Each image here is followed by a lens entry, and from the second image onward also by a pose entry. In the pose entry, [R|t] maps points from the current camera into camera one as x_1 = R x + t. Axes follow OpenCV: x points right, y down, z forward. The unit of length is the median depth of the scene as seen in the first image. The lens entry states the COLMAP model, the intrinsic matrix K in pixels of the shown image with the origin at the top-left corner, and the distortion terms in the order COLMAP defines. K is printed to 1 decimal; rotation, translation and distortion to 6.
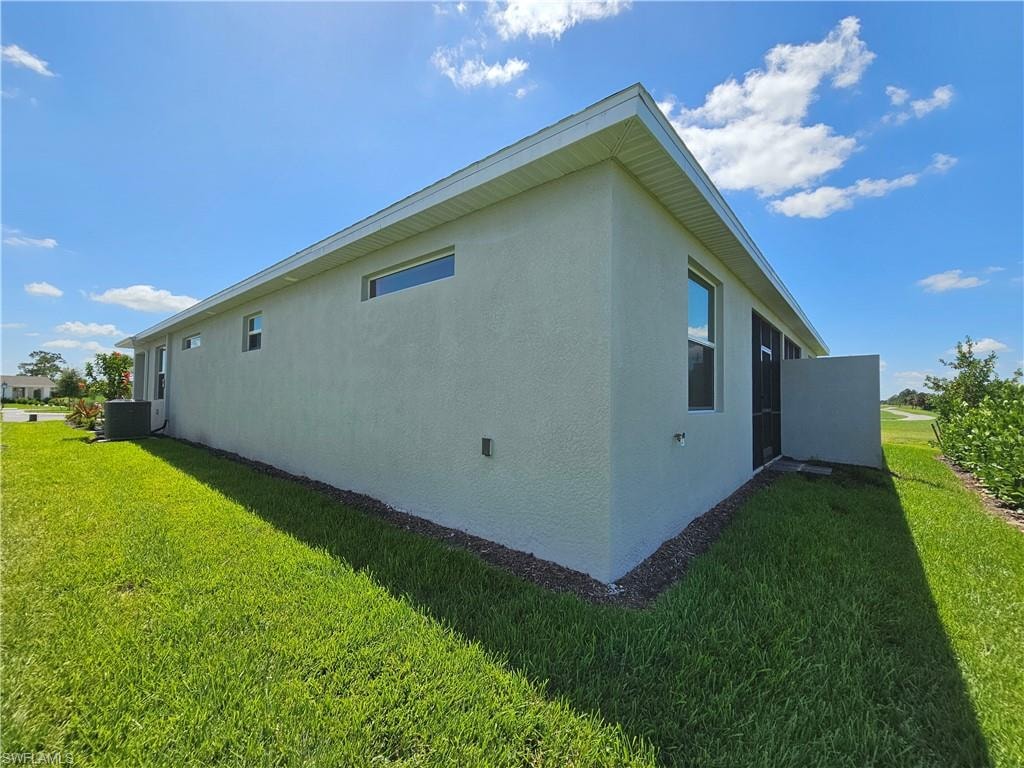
lens RADIAL K [[438.3, 0, 498.5], [0, 438.3, 390.1], [0, 0, 1]] dist [-0.002486, -0.000435]
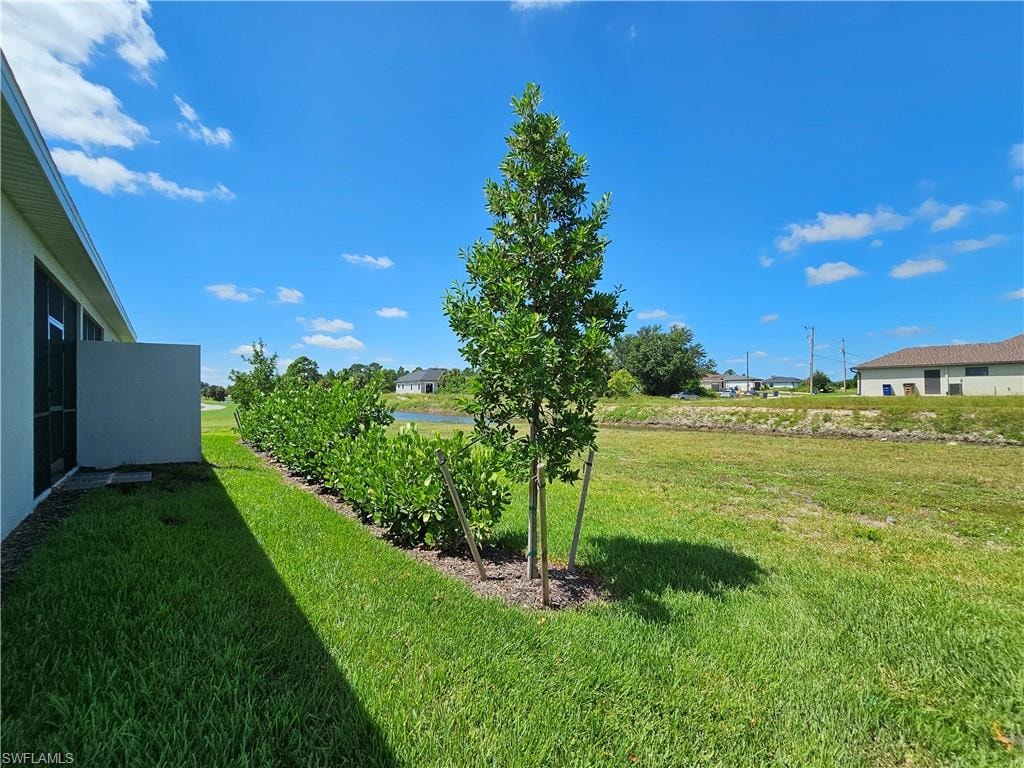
lens RADIAL K [[420.4, 0, 510.8], [0, 420.4, 389.0], [0, 0, 1]] dist [0.000842, 0.000319]
pose [[0.167263, -0.006547, 0.985891, 0.058214], [-0.008827, 0.999928, 0.008138, 0.002165], [-0.985873, -0.010064, 0.167193, 0.148205]]
